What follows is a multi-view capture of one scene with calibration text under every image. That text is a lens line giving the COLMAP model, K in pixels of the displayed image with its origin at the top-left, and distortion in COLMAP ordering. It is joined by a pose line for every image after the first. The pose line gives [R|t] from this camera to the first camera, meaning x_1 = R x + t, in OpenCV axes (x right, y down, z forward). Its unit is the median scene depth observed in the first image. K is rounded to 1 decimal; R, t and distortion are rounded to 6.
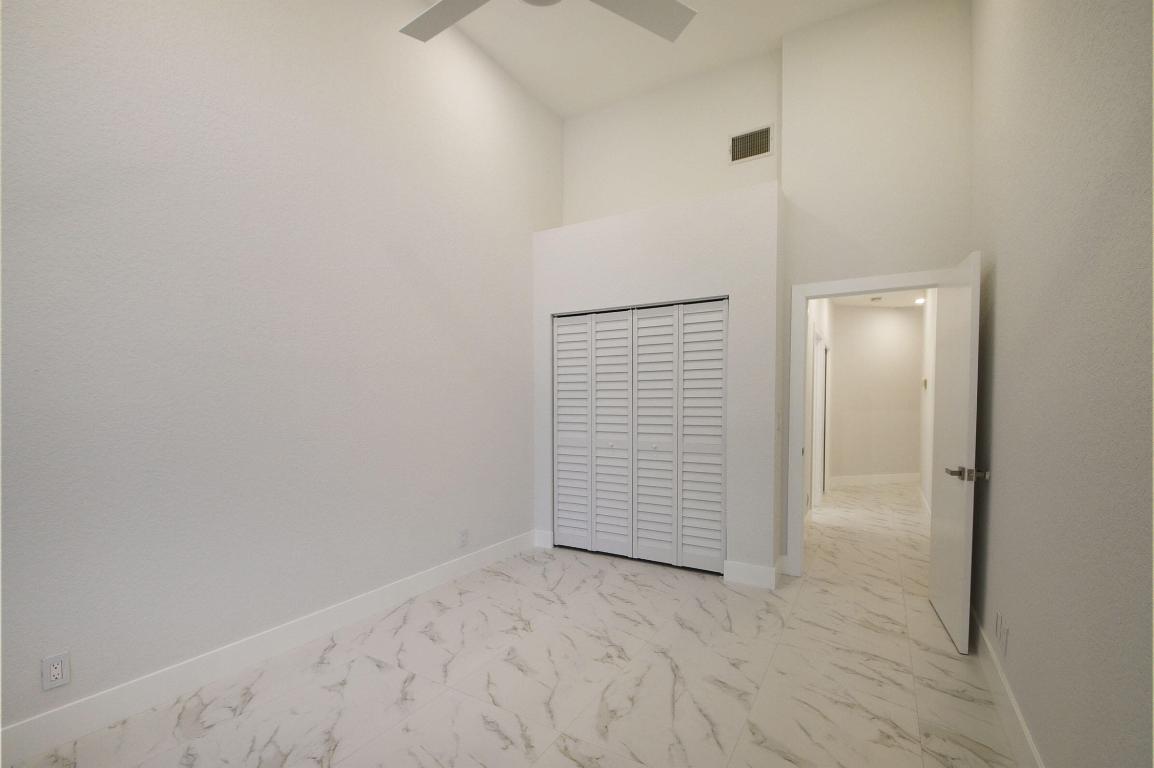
lens RADIAL K [[492.3, 0, 506.3], [0, 492.3, 421.8], [0, 0, 1]] dist [-0.000368, 0.000067]
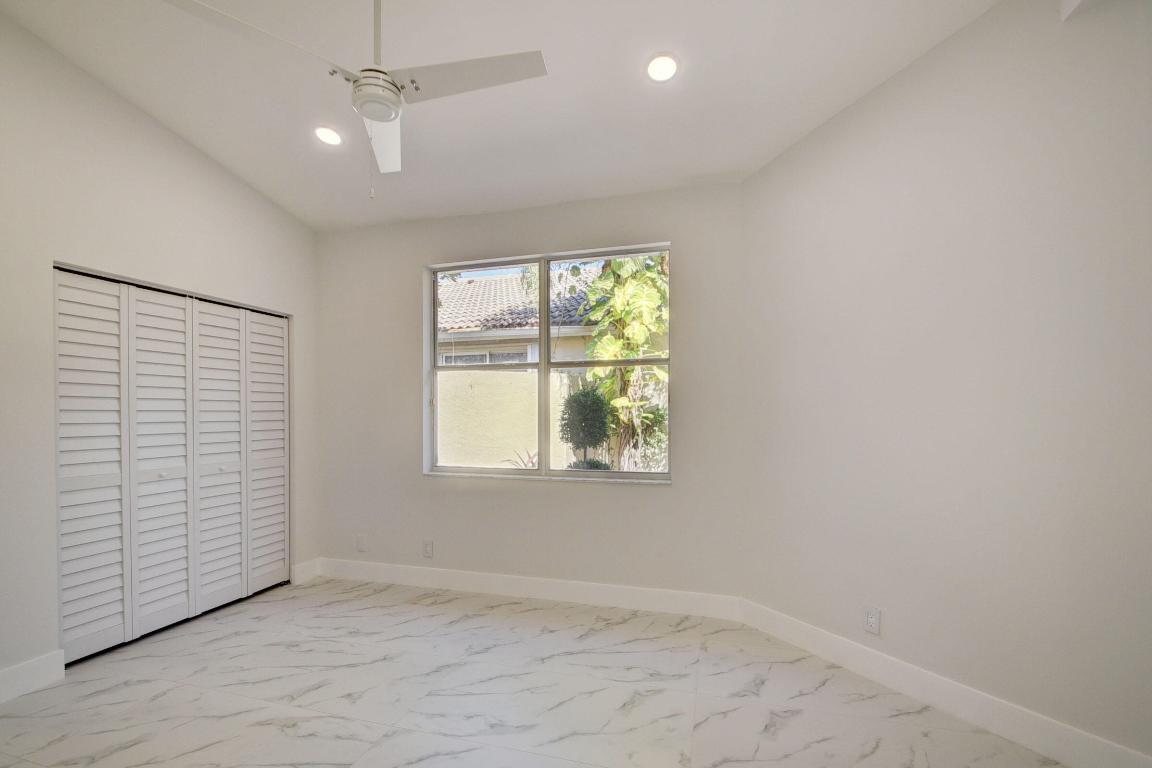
lens RADIAL K [[509.1, 0, 570.4], [0, 509.1, 415.6], [0, 0, 1]] dist [0.016765, -0.017554]
pose [[-0.287324, 0.000423, 0.957833, -0.640744], [0.046032, 0.998851, 0.013368, -0.021518], [-0.956727, 0.047932, -0.287013, 0.607487]]
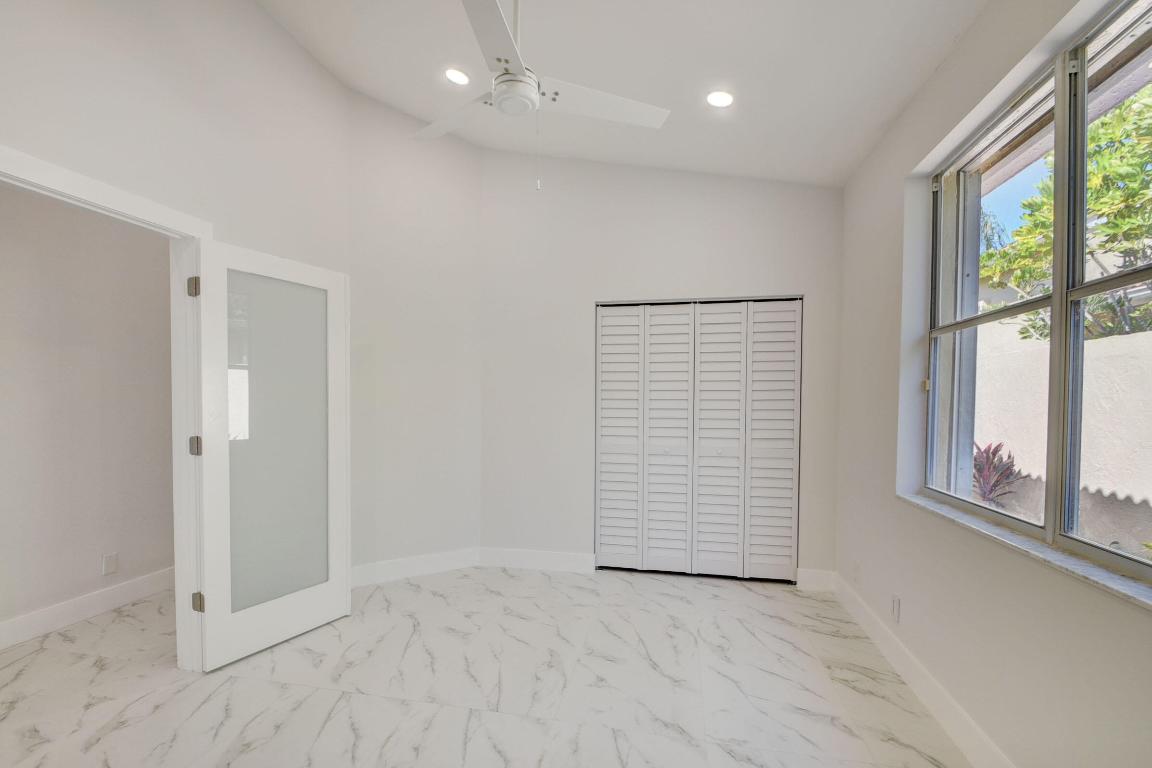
lens RADIAL K [[509.1, 0, 570.4], [0, 509.1, 415.6], [0, 0, 1]] dist [0.016765, -0.017554]
pose [[0.932571, -0.002096, 0.360981, -0.277454], [0.007318, 0.999887, -0.013100, -0.006634], [-0.360913, 0.014858, 0.932481, 0.178349]]
